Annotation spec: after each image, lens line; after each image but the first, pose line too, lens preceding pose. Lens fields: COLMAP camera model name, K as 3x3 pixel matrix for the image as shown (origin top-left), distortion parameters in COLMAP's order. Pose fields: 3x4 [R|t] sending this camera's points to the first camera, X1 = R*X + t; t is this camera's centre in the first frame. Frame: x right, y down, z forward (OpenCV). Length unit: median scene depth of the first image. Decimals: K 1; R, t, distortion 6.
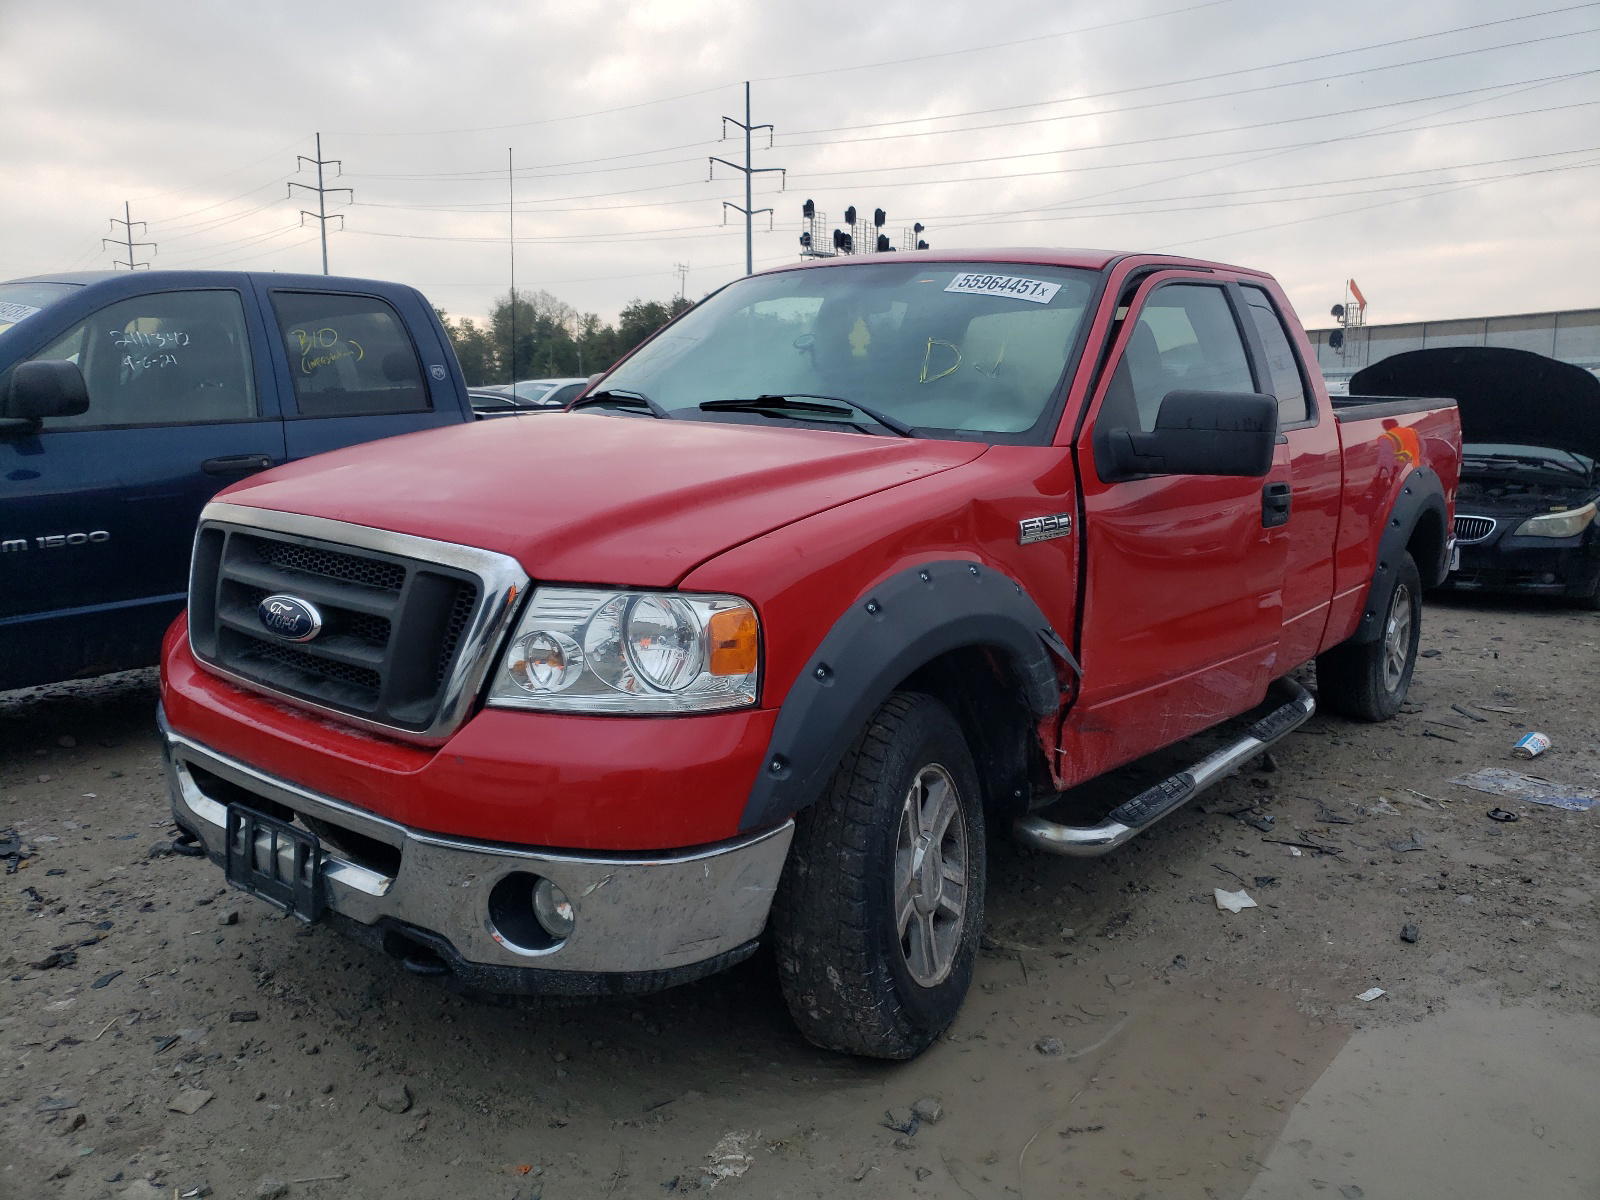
lens RADIAL K [[1256.9, 0, 800.0], [0, 1256.9, 600.0], [0, 0, 1]] dist [0.001503, 0.029008]
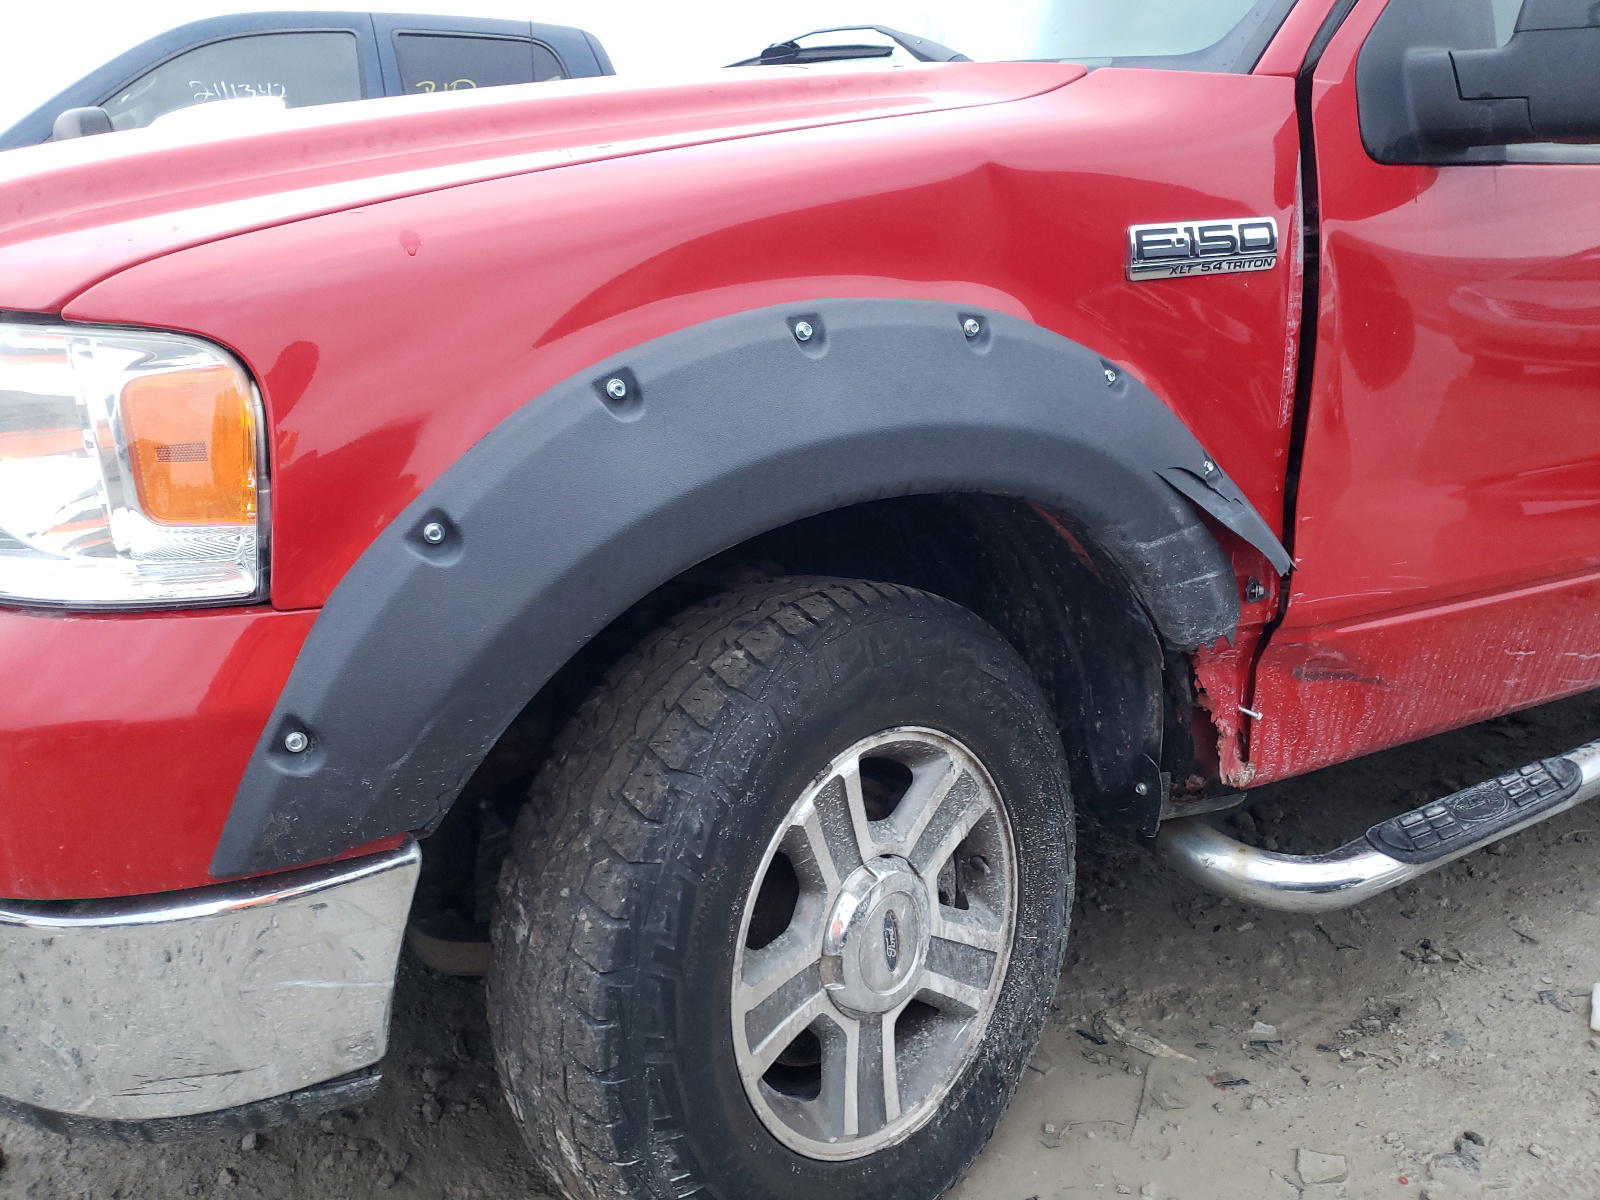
lens RADIAL K [[1256.9, 0, 800.0], [0, 1256.9, 600.0], [0, 0, 1]] dist [0.001503, 0.029008]
pose [[0.942861, 0.071760, -0.325366, 0.215736], [-0.033418, 0.991974, 0.121942, 0.019027], [0.331505, -0.104102, 0.937693, 0.499698]]
